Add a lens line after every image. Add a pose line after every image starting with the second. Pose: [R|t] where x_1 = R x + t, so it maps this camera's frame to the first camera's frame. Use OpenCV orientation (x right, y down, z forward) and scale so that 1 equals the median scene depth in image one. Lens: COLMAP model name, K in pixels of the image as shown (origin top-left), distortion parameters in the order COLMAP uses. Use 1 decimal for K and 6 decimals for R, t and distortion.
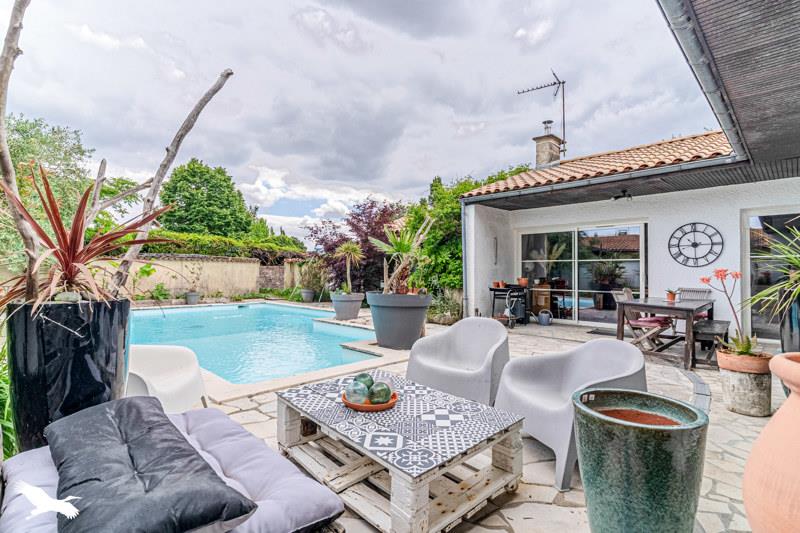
lens RADIAL K [[381.4, 0, 400.0], [0, 381.4, 266.5], [0, 0, 1]] dist [-0.000074, 0.000022]
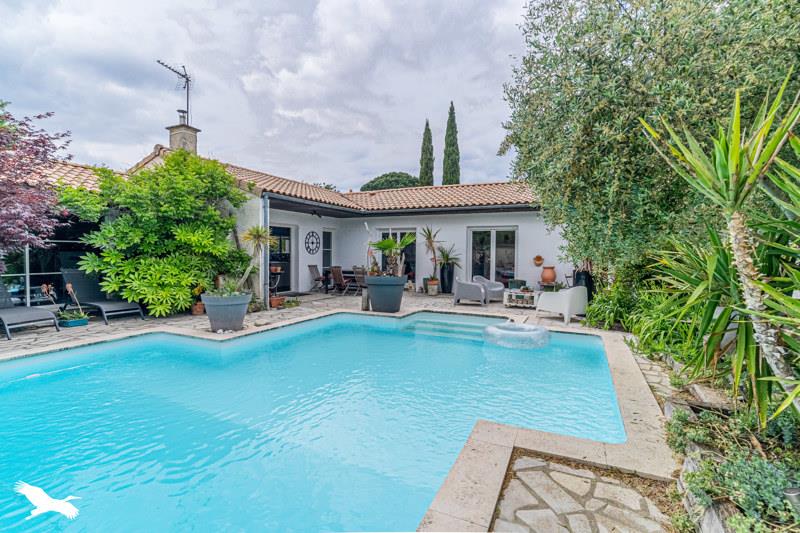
lens RADIAL K [[381.4, 0, 400.0], [0, 381.4, 266.5], [0, 0, 1]] dist [-0.000074, 0.000022]
pose [[-0.361172, -0.026301, 0.932128, -1.228891], [-0.009653, 0.999654, 0.024466, 0.012857], [-0.932449, -0.000161, -0.361301, 1.279887]]
